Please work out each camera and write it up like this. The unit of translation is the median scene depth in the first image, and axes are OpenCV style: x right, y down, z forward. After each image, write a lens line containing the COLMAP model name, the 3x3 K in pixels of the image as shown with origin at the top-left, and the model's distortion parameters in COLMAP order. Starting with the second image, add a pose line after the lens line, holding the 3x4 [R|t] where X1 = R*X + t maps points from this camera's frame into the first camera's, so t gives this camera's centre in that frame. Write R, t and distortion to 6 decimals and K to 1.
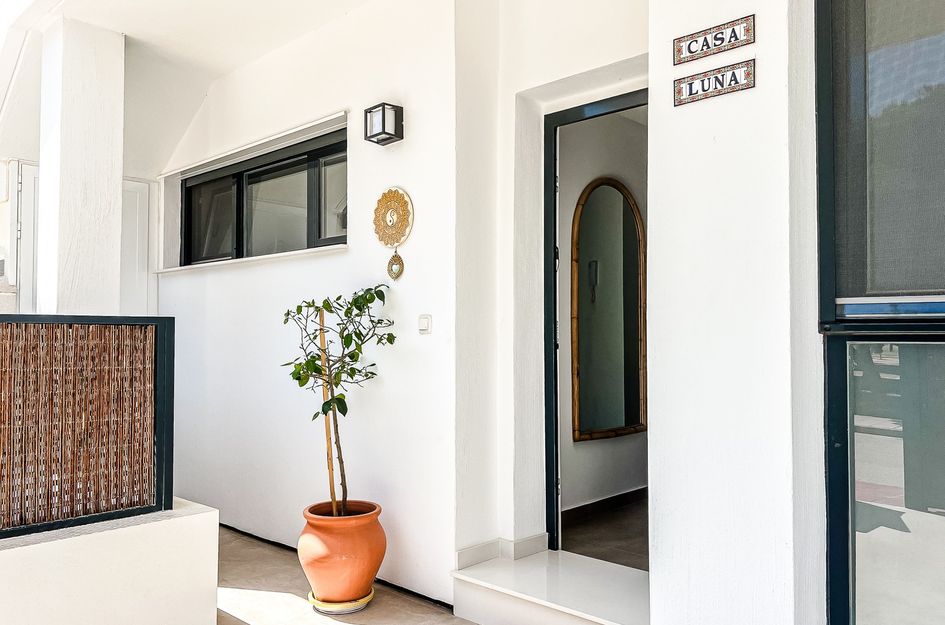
lens RADIAL K [[723.0, 0, 472.4], [0, 723.0, 314.9], [0, 0, 1]] dist [0.001892, -0.001037]
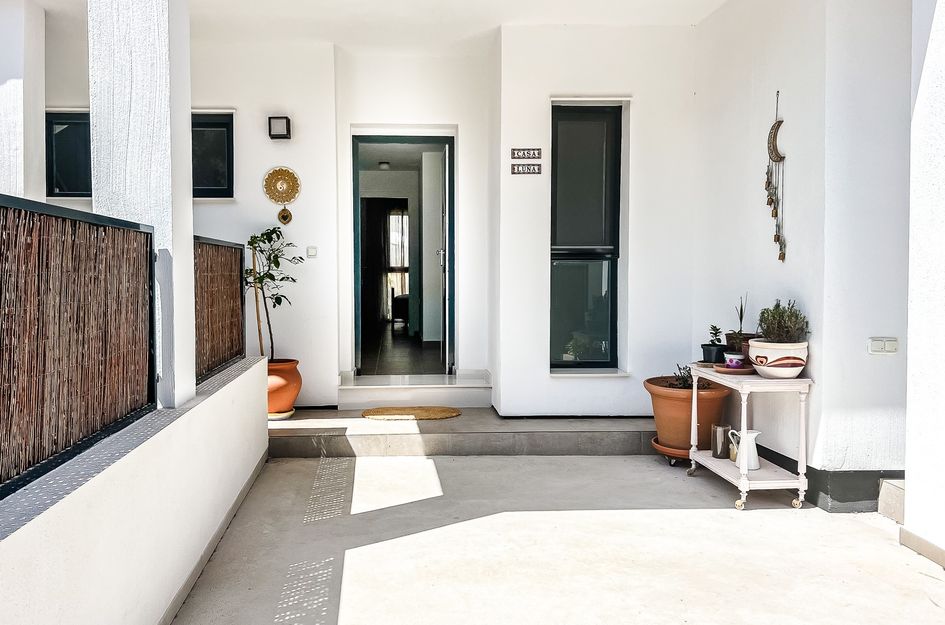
lens RADIAL K [[705.0, 0, 444.3], [0, 705.0, 292.2], [0, 0, 1]] dist [0.010410, -0.002325]
pose [[0.701199, -0.017801, 0.712743, -1.018845], [-0.023993, 0.998533, 0.048544, 0.019199], [-0.712561, -0.051140, 0.699743, -0.397253]]
